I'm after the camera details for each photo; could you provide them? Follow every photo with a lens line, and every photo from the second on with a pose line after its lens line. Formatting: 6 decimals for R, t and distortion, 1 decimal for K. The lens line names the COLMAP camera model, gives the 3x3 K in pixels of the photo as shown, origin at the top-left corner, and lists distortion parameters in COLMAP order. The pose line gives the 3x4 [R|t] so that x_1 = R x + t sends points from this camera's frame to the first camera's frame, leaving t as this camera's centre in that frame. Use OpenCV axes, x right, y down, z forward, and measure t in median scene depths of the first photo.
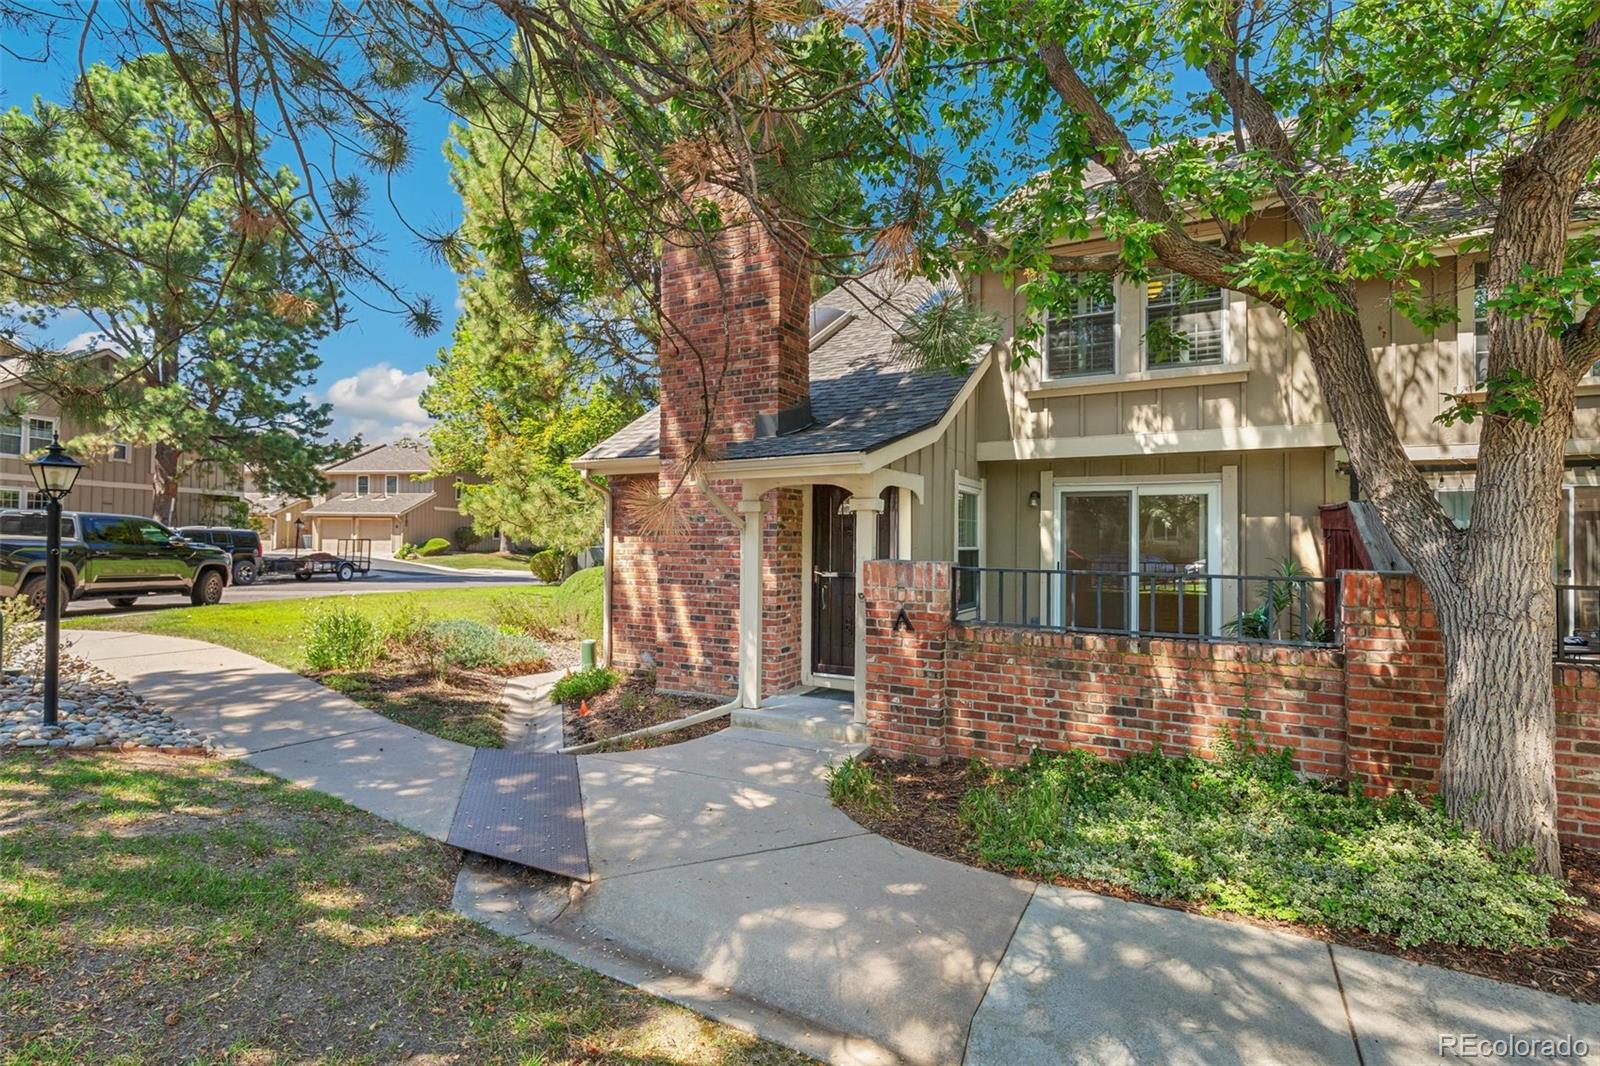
lens RADIAL K [[783.4, 0, 791.1], [0, 783.4, 529.6], [0, 0, 1]] dist [0.005596, -0.000728]
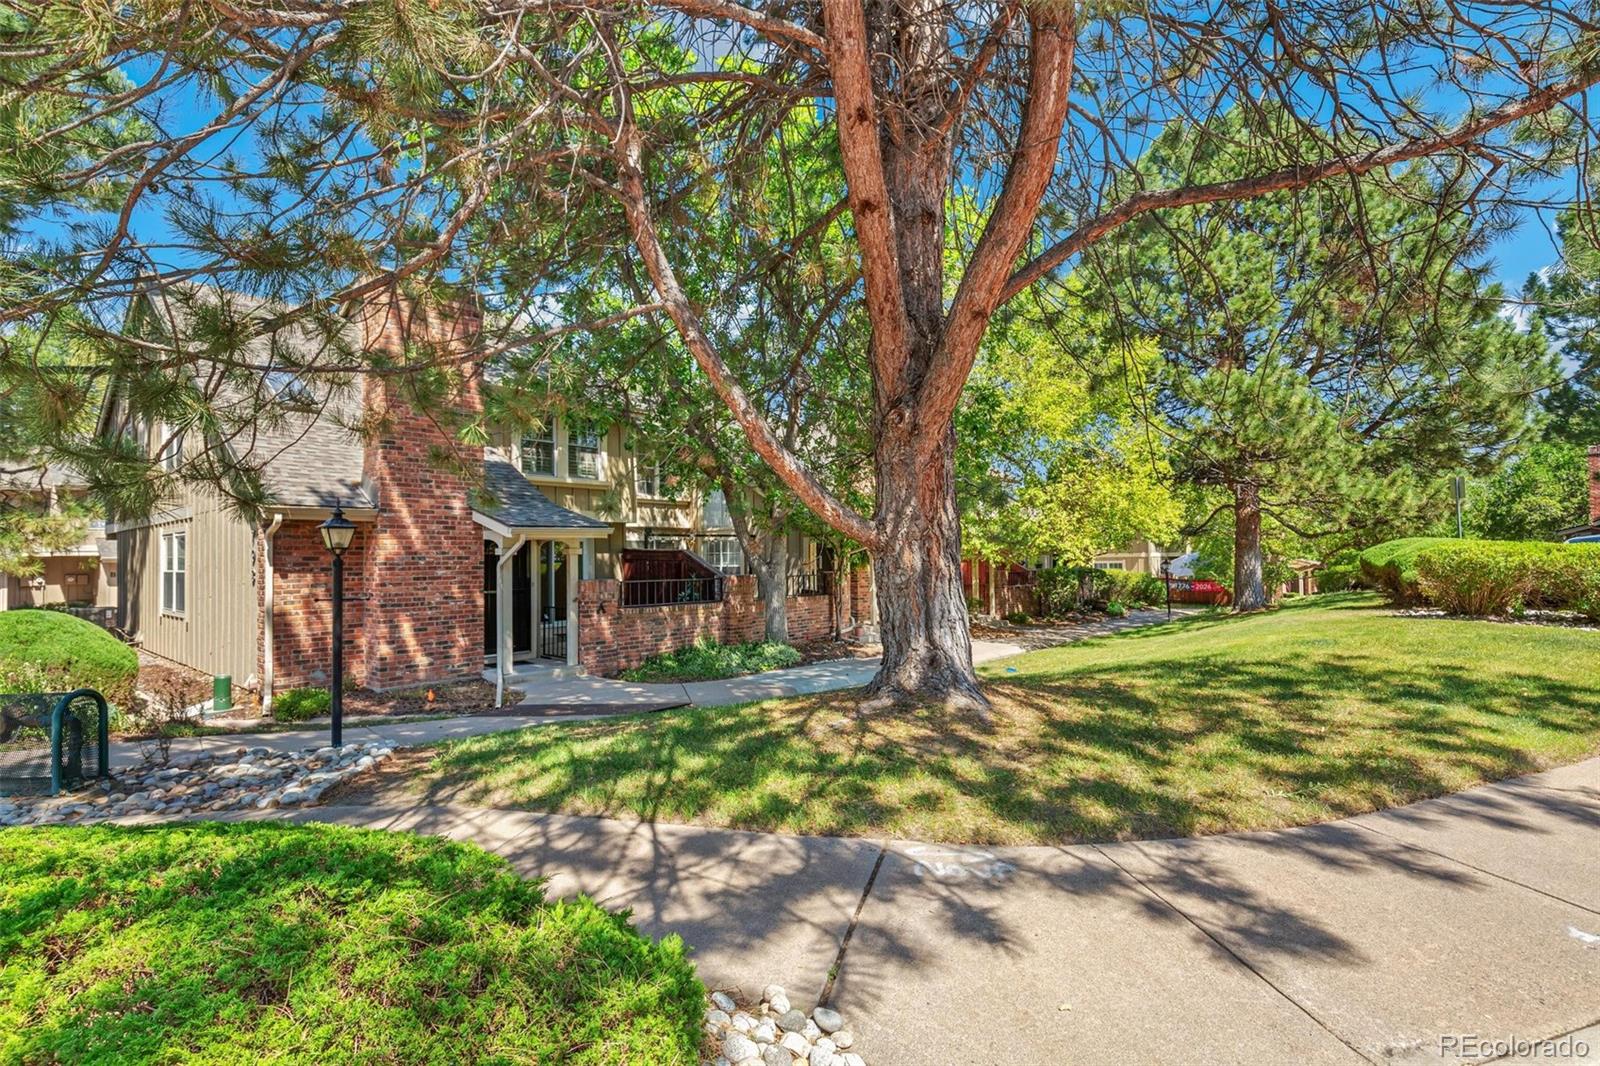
lens RADIAL K [[752.5, 0, 796.6], [0, 752.5, 539.9], [0, 0, 1]] dist [0.013066, -0.001562]
pose [[0.207594, 0.009950, 0.978164, -1.299998], [-0.006244, 0.999941, -0.008846, -0.039224], [-0.978195, -0.004271, 0.207644, 0.070997]]
